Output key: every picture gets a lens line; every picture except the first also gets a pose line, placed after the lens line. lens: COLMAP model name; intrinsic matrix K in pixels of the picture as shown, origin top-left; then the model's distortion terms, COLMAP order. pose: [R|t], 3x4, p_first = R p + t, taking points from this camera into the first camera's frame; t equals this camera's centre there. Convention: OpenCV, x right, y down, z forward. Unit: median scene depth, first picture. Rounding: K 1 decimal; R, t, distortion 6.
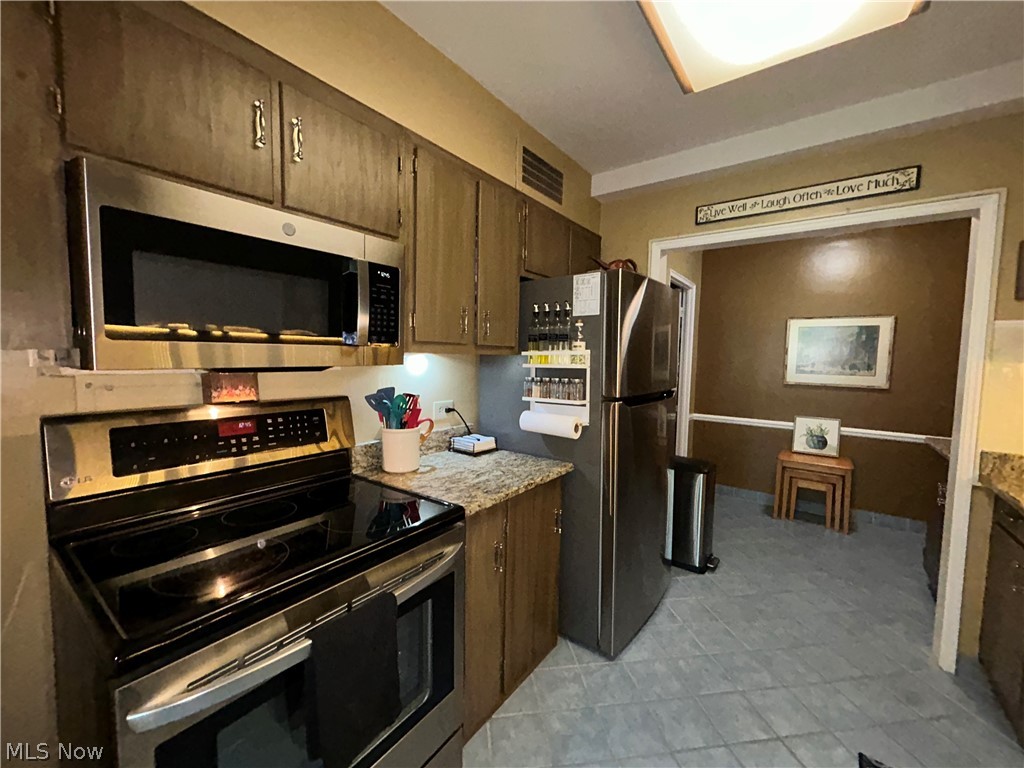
lens RADIAL K [[410.3, 0, 513.6], [0, 410.3, 382.4], [0, 0, 1]] dist [-0.003004, 0.000473]
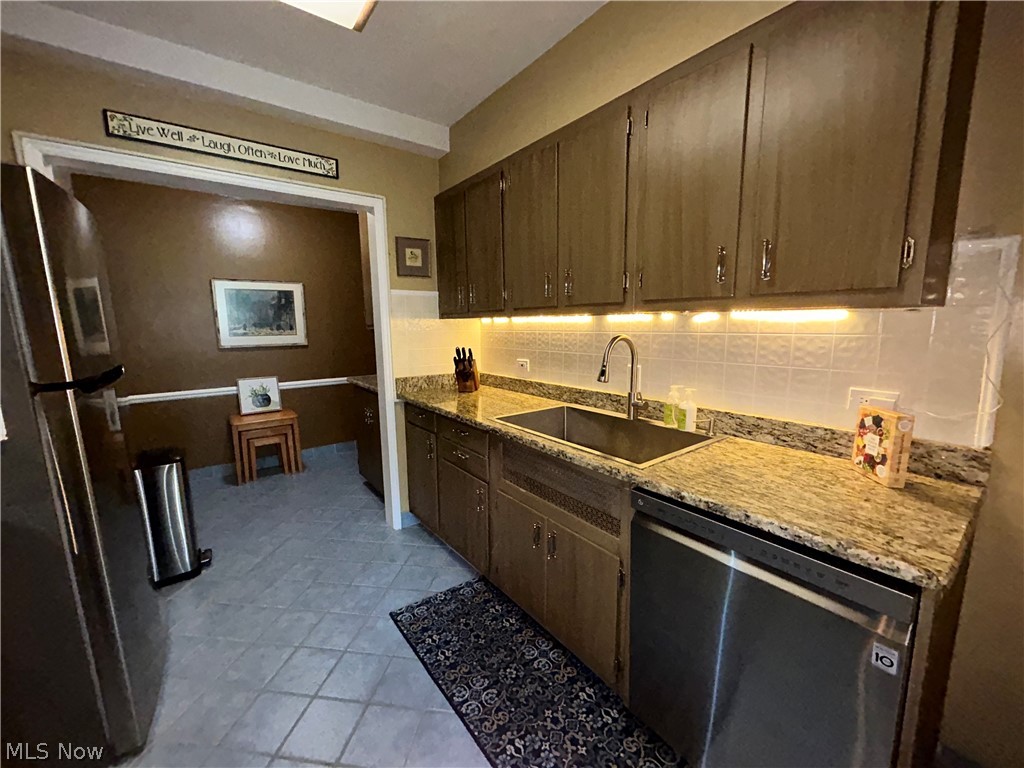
lens RADIAL K [[410.3, 0, 511.4], [0, 410.3, 382.8], [0, 0, 1]] dist [-0.003004, 0.000473]
pose [[0.273561, -0.161839, 0.948142, -0.137308], [0.083319, 0.986025, 0.144266, 0.003498], [-0.958239, 0.039532, 0.283222, 0.150255]]
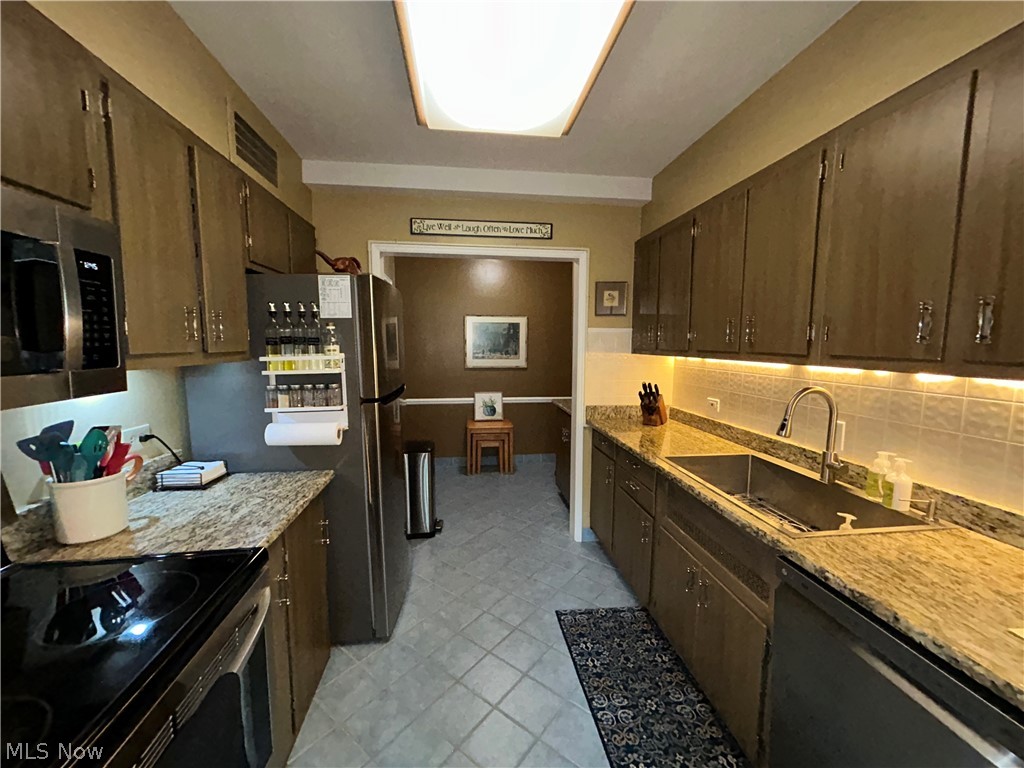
lens RADIAL K [[410.3, 0, 512.7], [0, 410.3, 382.5], [0, 0, 1]] dist [-0.003004, 0.000473]
pose [[0.718794, -0.085517, 0.689943, -0.190907], [0.057177, 0.996316, 0.063923, -0.044539], [-0.692868, -0.006499, 0.721036, 0.000024]]
